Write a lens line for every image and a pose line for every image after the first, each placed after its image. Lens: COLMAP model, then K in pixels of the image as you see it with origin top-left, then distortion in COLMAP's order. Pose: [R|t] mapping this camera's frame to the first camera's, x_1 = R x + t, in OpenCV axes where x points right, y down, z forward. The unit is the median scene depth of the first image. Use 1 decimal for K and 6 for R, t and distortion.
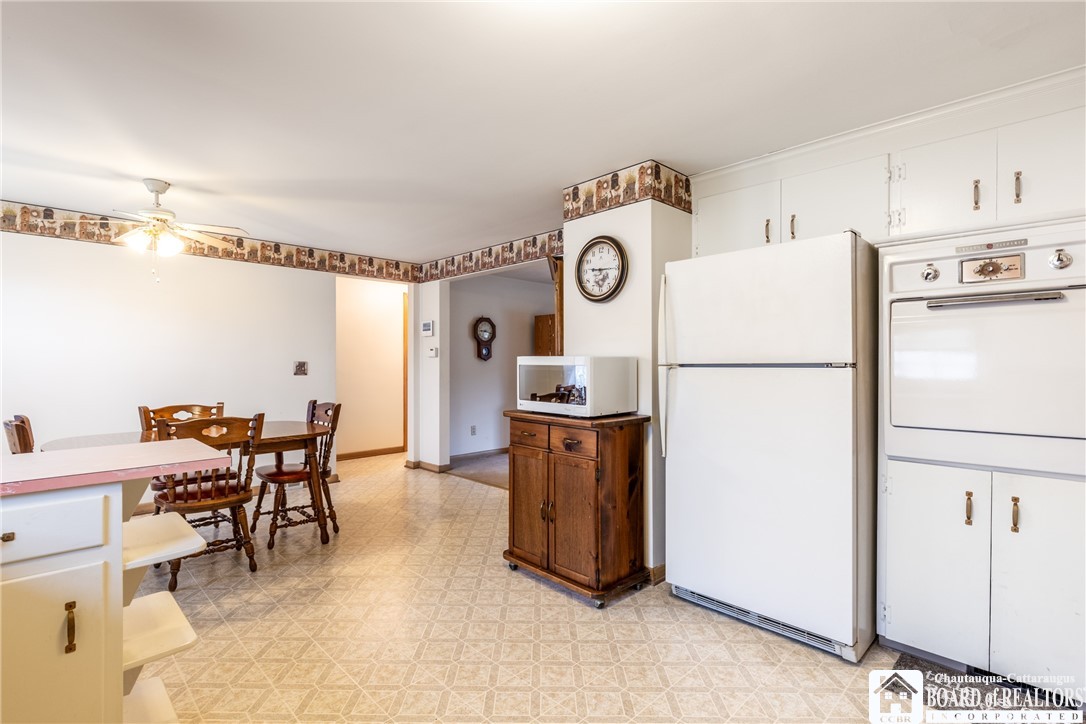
lens RADIAL K [[511.5, 0, 539.5], [0, 511.5, 357.4], [0, 0, 1]] dist [0.001803, -0.000209]
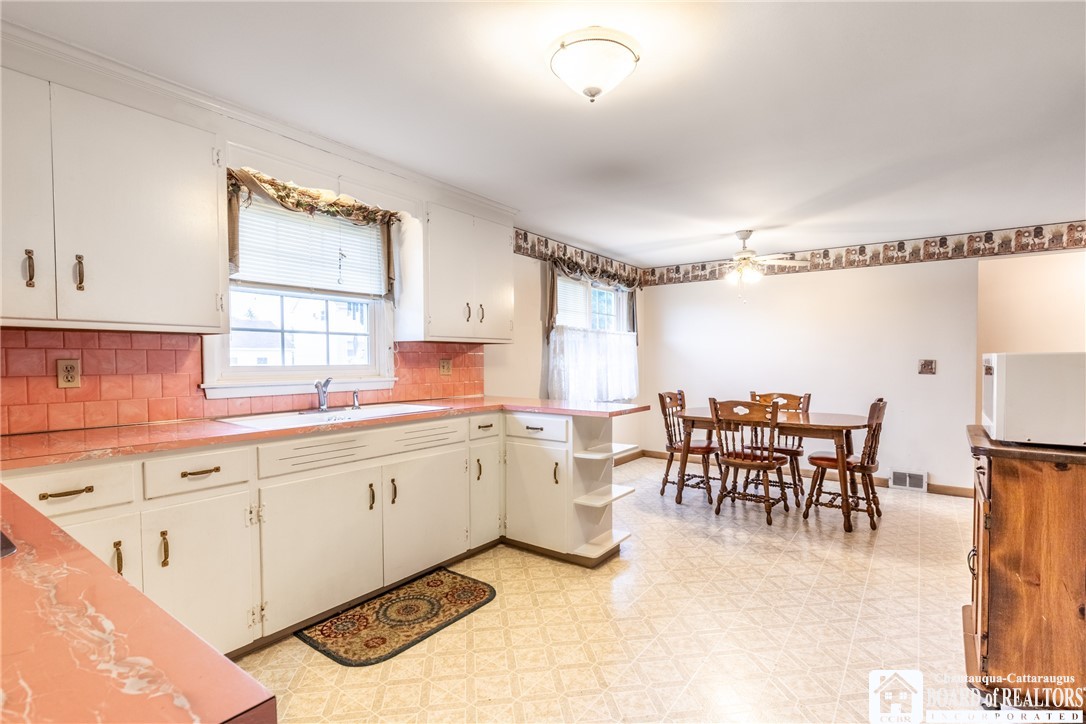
lens RADIAL K [[511.5, 0, 550.4], [0, 511.5, 372.2], [0, 0, 1]] dist [0.001803, -0.000209]
pose [[0.171790, 0.024711, -0.984824, 0.361780], [0.007209, 0.999627, 0.026340, 0.000923], [0.985107, -0.011625, 0.171548, 0.152554]]
